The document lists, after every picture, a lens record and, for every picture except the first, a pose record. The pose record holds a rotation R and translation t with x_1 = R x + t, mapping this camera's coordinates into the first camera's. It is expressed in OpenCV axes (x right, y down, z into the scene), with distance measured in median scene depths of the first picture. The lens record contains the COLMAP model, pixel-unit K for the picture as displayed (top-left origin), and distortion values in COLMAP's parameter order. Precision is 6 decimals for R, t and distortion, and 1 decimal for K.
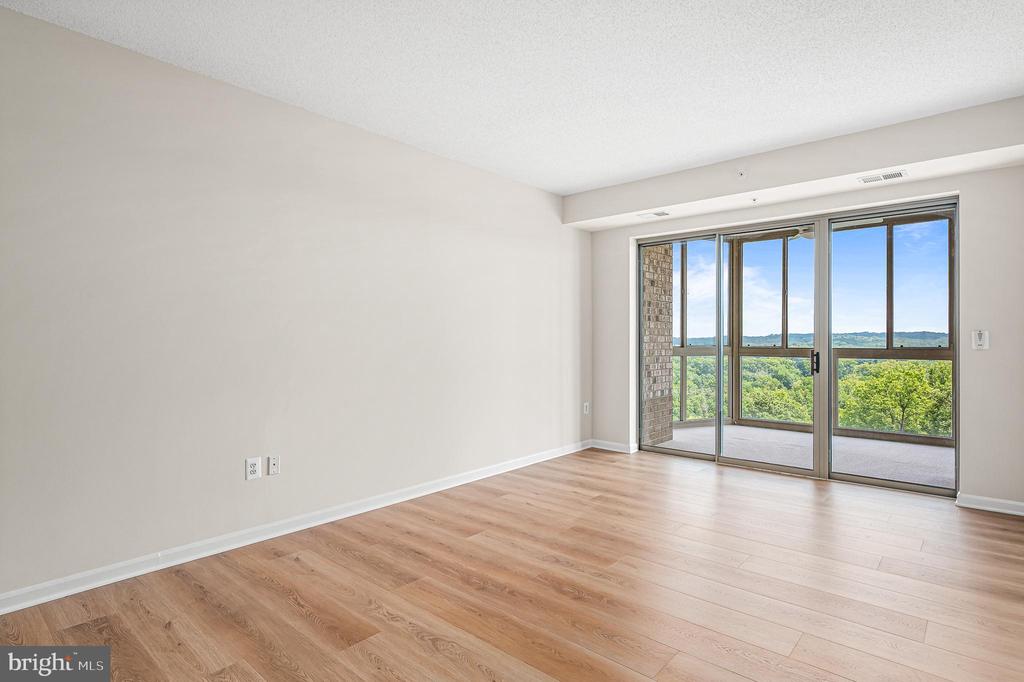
lens RADIAL K [[529.7, 0, 522.1], [0, 529.7, 339.9], [0, 0, 1]] dist [-0.004583, 0.001451]
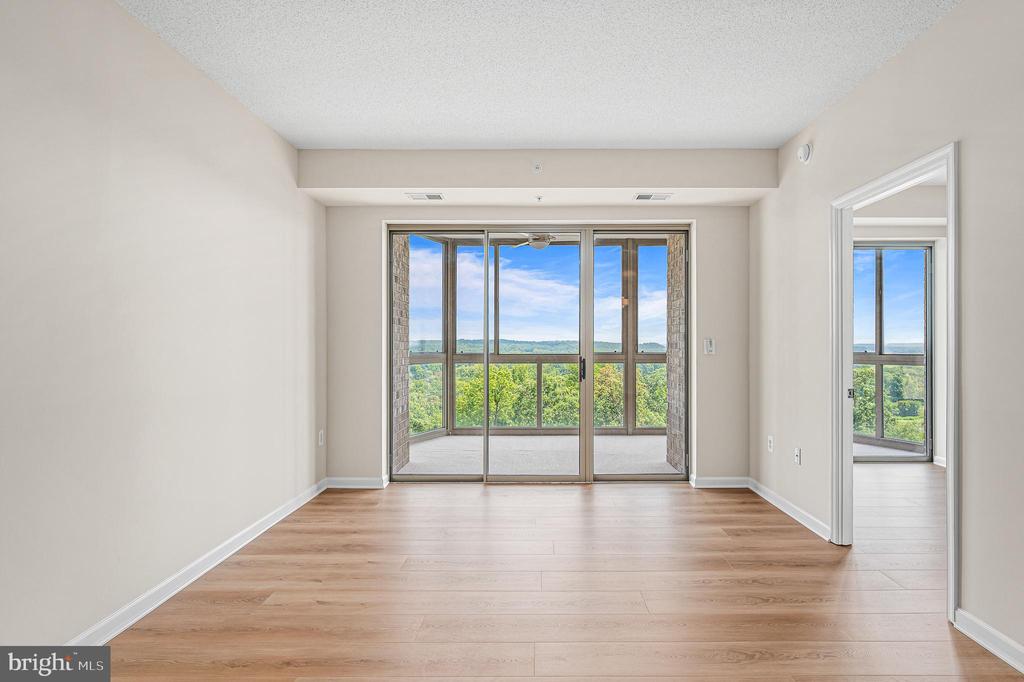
lens RADIAL K [[529.7, 0, 527.3], [0, 529.7, 342.3], [0, 0, 1]] dist [-0.004583, 0.001451]
pose [[0.757360, 0.003296, 0.652989, -0.156086], [0.001322, 0.999977, -0.006581, -0.001704], [-0.652996, 0.005848, 0.757338, 0.247484]]
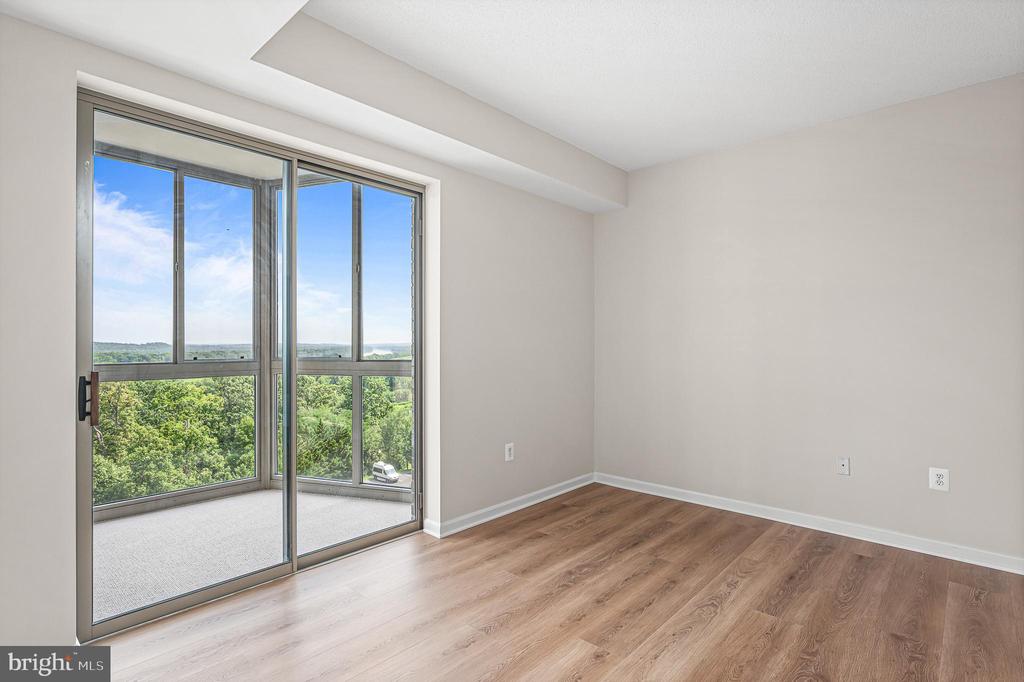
lens RADIAL K [[508.1, 0, 514.0], [0, 508.1, 341.5], [0, 0, 1]] dist [-0.001245, -0.000066]
pose [[0.017778, 0.005207, 0.999828, 0.205849], [0.003294, 0.999981, -0.005267, -0.002985], [-0.999837, 0.003387, 0.017760, 0.326440]]
